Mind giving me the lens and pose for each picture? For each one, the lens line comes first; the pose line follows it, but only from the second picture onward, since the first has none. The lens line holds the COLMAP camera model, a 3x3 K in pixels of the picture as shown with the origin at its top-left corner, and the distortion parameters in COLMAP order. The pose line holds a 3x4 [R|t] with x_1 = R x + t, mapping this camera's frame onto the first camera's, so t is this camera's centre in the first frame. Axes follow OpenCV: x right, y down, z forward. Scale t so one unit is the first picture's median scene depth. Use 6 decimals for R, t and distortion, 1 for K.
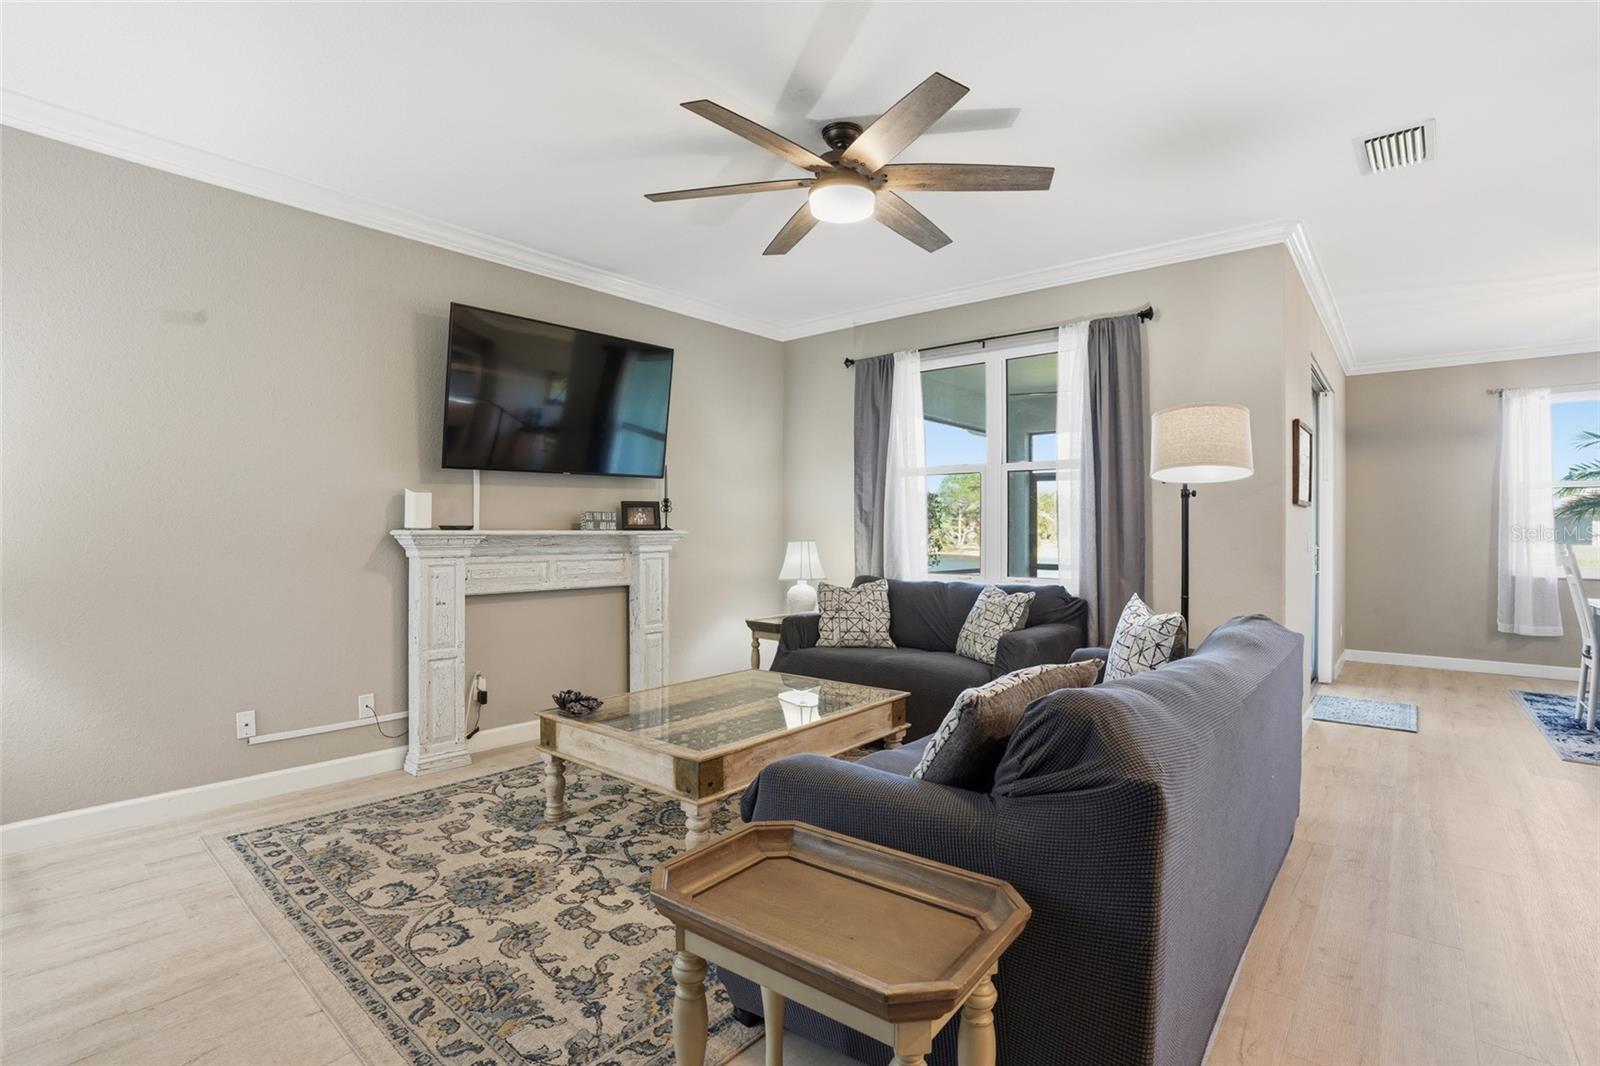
lens RADIAL K [[757.3, 0, 800.8], [0, 757.3, 534.0], [0, 0, 1]] dist [-0.042570, 0.004602]
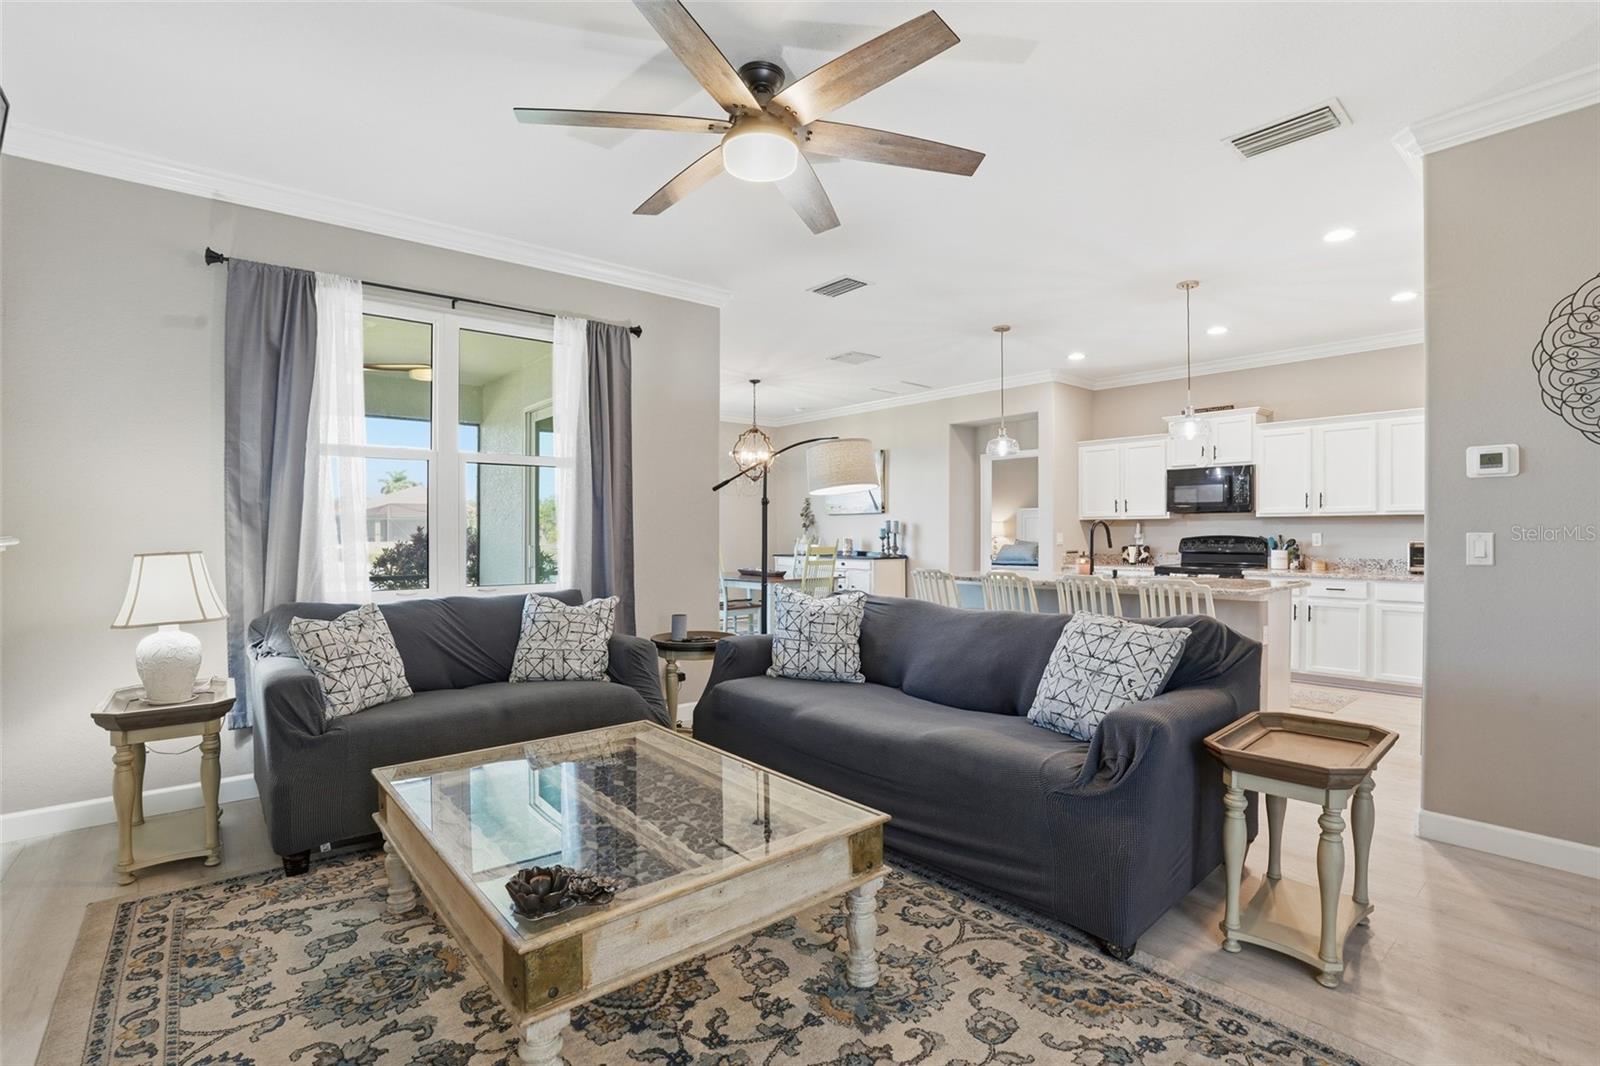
lens RADIAL K [[757.3, 0, 795.5], [0, 757.3, 527.9], [0, 0, 1]] dist [-0.042570, 0.004602]
pose [[0.181411, -0.005107, 0.983394, -0.563477], [0.006123, 0.999973, 0.004064, -0.011427], [-0.983388, 0.005284, 0.181438, 0.559455]]
